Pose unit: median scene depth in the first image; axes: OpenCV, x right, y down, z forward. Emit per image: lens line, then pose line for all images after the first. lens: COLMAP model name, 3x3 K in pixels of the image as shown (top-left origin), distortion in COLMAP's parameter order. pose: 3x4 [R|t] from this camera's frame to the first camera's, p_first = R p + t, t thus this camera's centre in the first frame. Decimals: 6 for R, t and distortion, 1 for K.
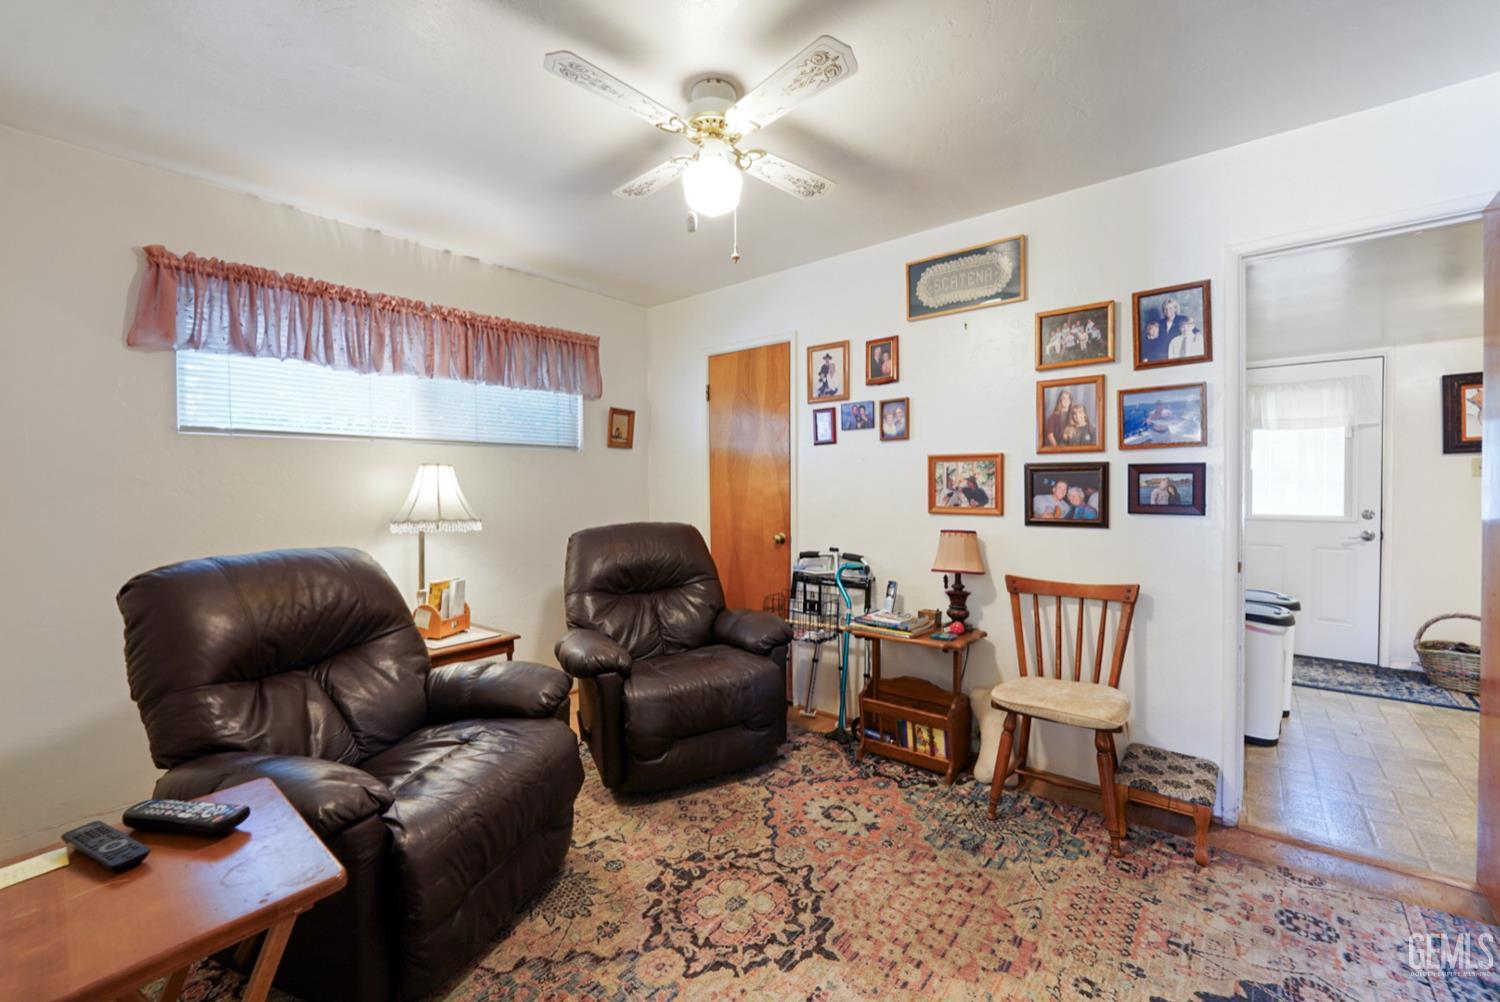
lens RADIAL K [[597.5, 0, 759.1], [0, 597.5, 490.5], [0, 0, 1]] dist [-0.001507, -0.000102]
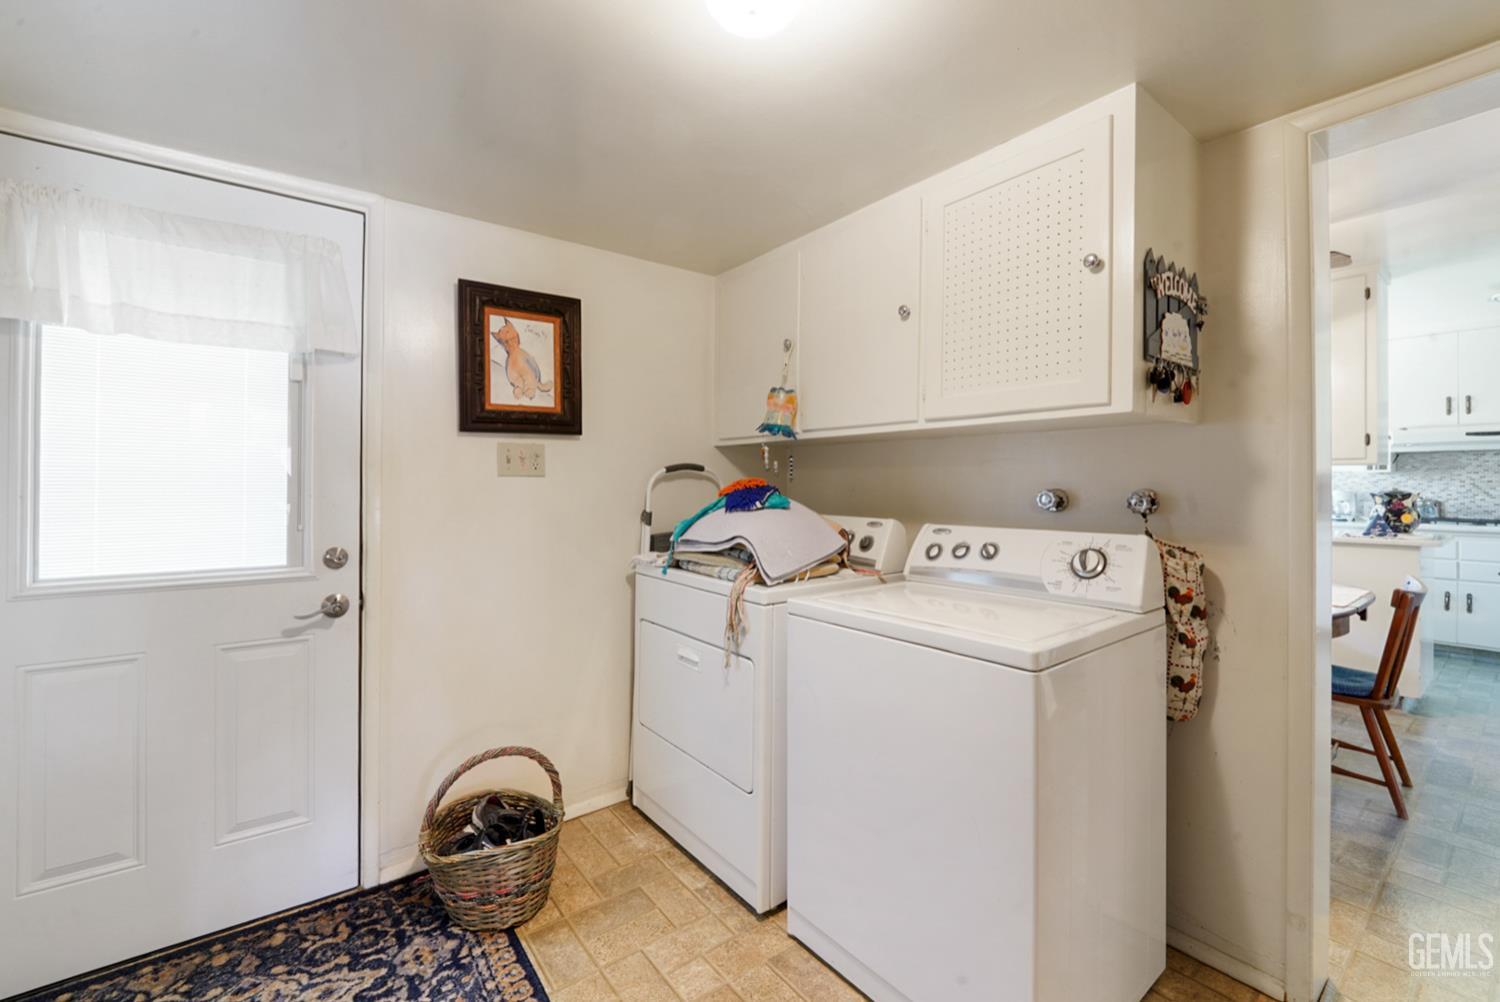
lens RADIAL K [[597.5, 0, 761.7], [0, 597.5, 489.2], [0, 0, 1]] dist [-0.001507, -0.000102]
pose [[0.191793, 0.002121, 0.981433, 0.639234], [0.006633, 0.999972, -0.003457, -0.006859], [-0.981413, 0.007173, 0.191773, 0.597468]]
